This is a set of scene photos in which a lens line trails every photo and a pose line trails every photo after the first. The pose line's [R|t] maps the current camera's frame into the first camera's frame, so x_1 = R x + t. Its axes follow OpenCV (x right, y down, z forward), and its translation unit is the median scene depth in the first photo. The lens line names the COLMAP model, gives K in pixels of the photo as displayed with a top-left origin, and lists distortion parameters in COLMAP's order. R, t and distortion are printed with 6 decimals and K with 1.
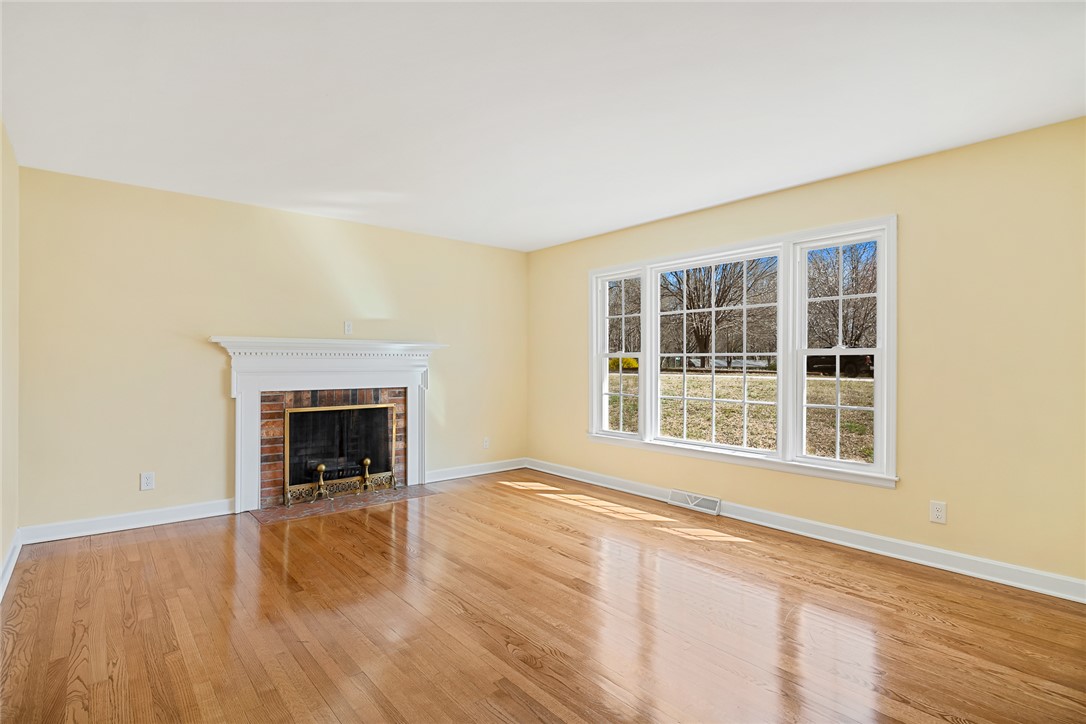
lens RADIAL K [[559.3, 0, 543.0], [0, 559.3, 362.0], [0, 0, 1]] dist [0.001680, 0.000498]
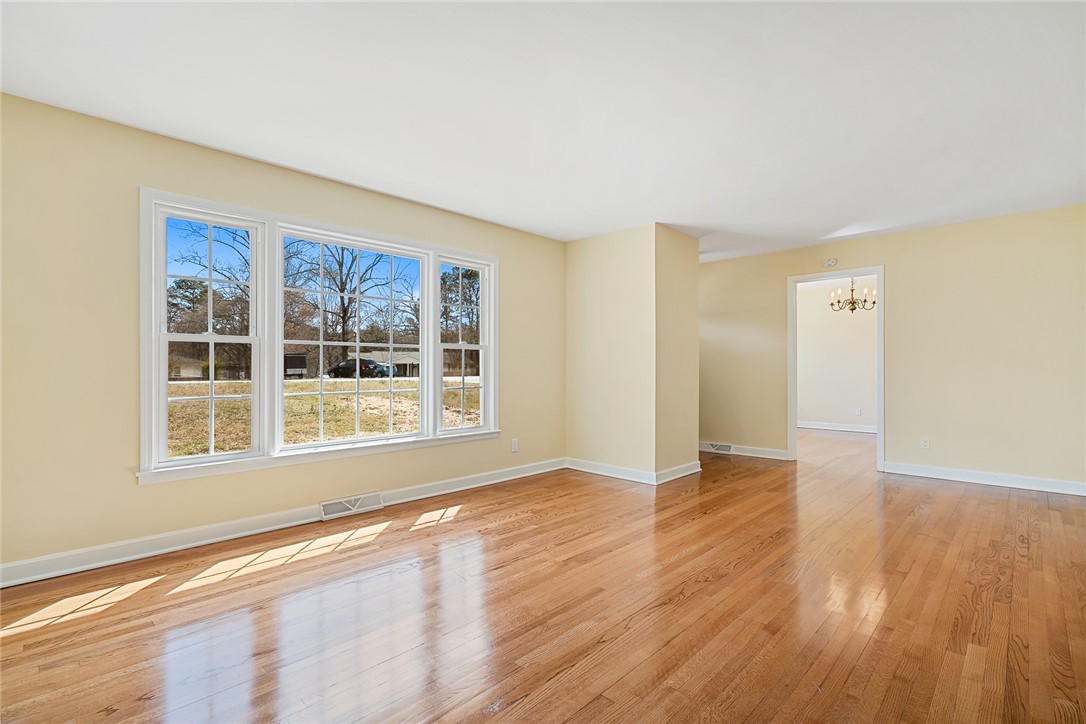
lens RADIAL K [[540.2, 0, 543.0], [0, 540.2, 362.0], [0, 0, 1]] dist [0.025786, 0.000020]
pose [[-0.151844, -0.009474, 0.988359, -0.562343], [-0.022233, 0.999734, 0.006167, 0.003158], [-0.988154, -0.021038, -0.152014, 0.716784]]
